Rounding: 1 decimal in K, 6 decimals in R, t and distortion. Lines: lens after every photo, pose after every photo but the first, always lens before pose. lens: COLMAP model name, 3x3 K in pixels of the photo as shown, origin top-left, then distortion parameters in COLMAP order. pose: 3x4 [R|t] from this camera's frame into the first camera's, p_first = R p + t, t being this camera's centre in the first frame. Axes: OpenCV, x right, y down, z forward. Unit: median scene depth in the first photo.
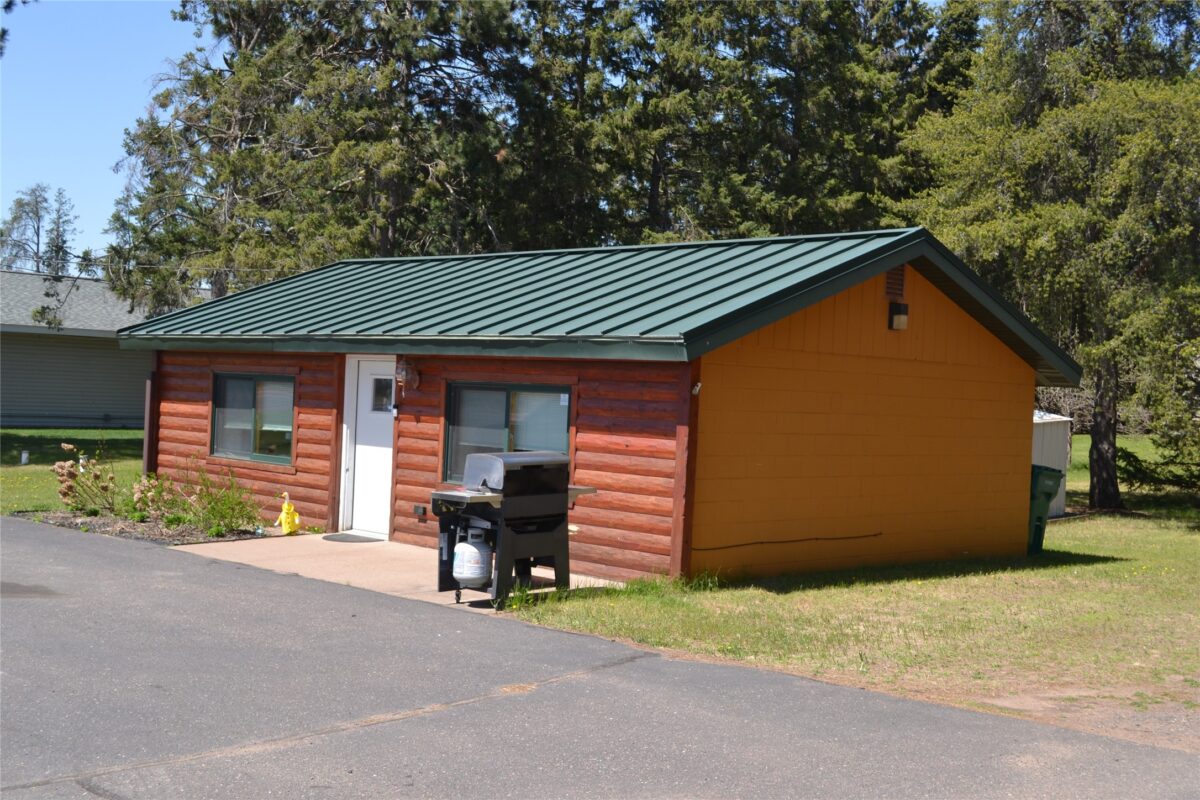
lens RADIAL K [[1475.6, 0, 600.2], [0, 1475.6, 402.8], [0, 0, 1]] dist [0.001395, 0.000000]
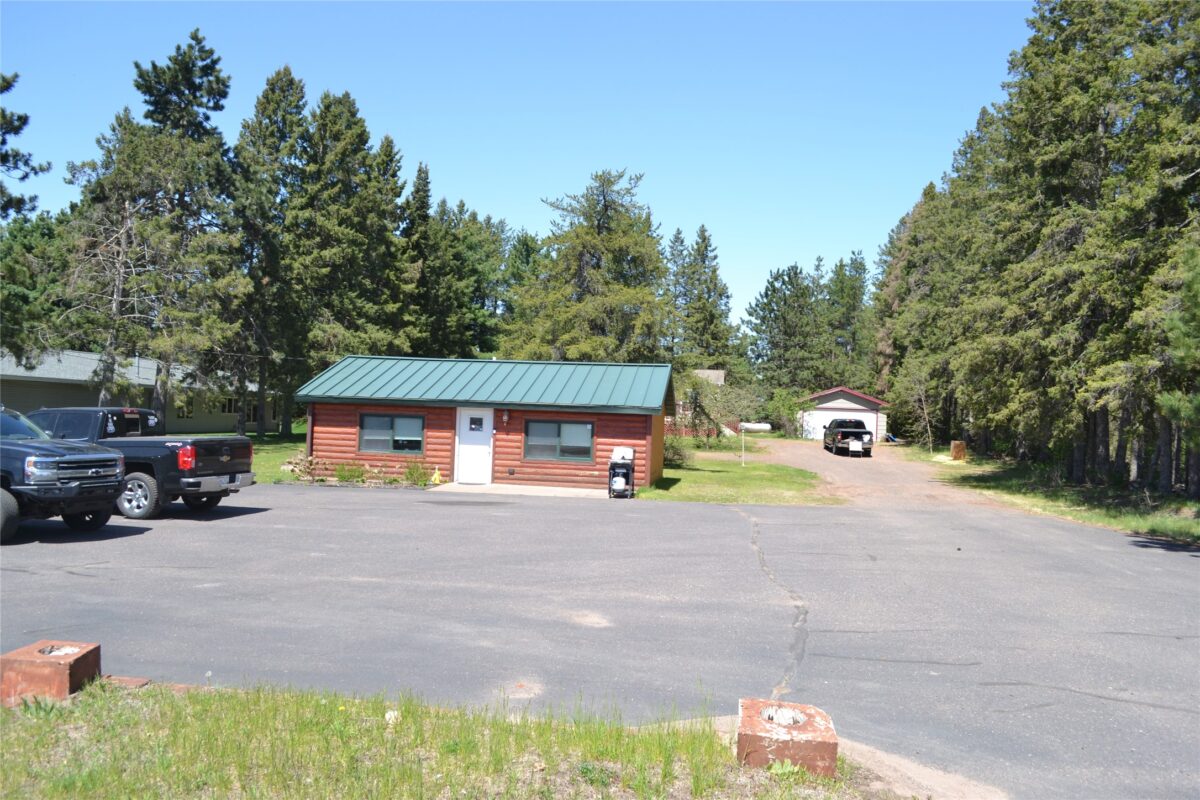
lens RADIAL K [[945.7, 0, 599.6], [0, 945.7, 400.4], [0, 0, 1]] dist [-0.001331, 0.000493]
pose [[0.818483, 0.000074, 0.574531, -0.862290], [0.002054, 0.999993, -0.003054, -0.038466], [-0.574528, 0.003679, 0.818477, -0.385509]]
